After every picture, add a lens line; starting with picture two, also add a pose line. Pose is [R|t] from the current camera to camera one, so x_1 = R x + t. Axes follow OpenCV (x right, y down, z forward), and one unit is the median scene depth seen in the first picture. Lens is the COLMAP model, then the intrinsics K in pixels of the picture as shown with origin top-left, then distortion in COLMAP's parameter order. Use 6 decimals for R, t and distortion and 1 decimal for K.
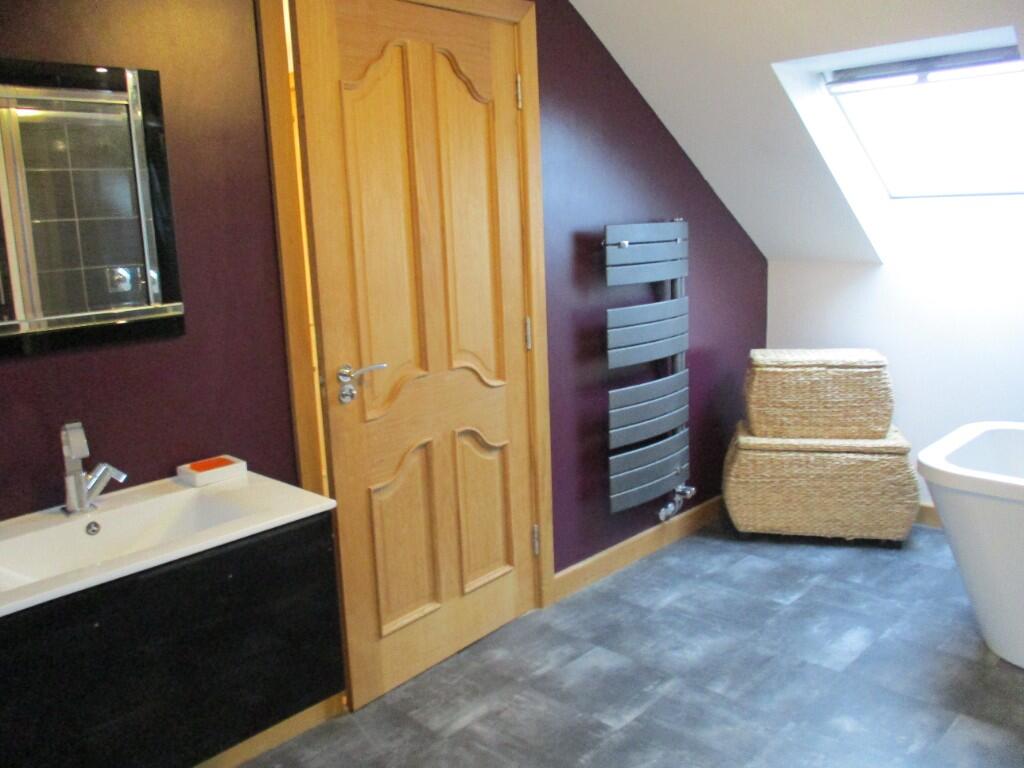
lens RADIAL K [[863.4, 0, 509.0], [0, 863.4, 385.3], [0, 0, 1]] dist [-0.006927, -0.011176]
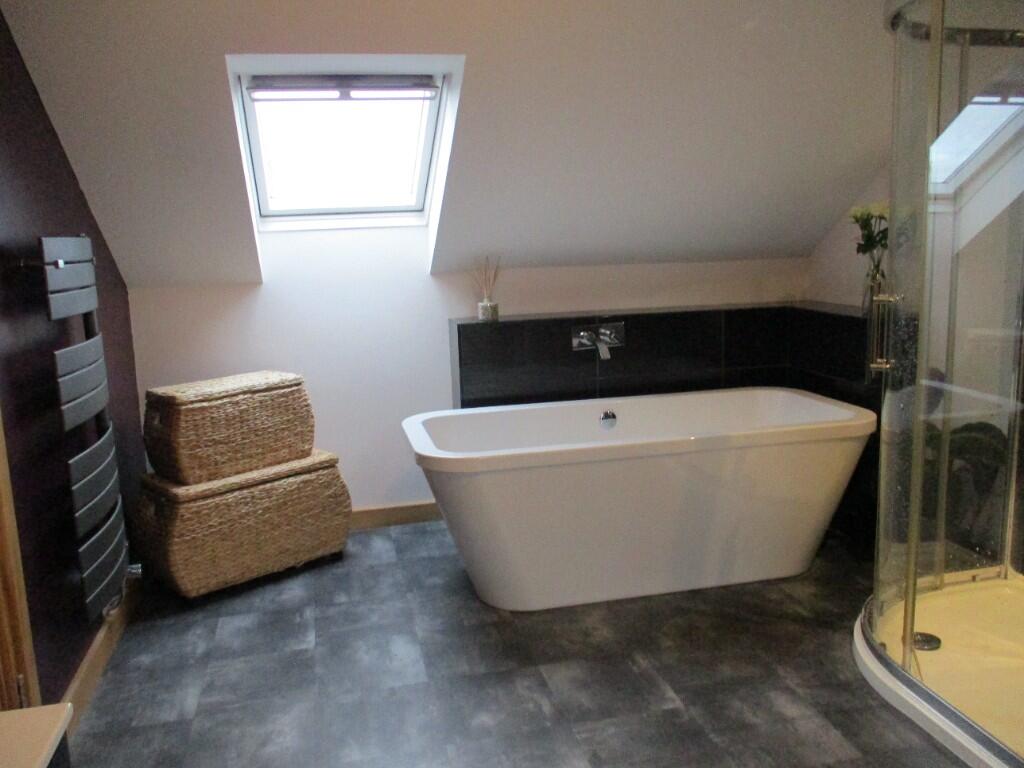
lens RADIAL K [[863.4, 0, 510.6], [0, 863.4, 382.2], [0, 0, 1]] dist [-0.006927, -0.011176]
pose [[0.544093, -0.133080, 0.828403, -0.252688], [0.179159, 0.982997, 0.040243, -0.020019], [-0.819673, 0.126520, 0.558684, 0.244947]]
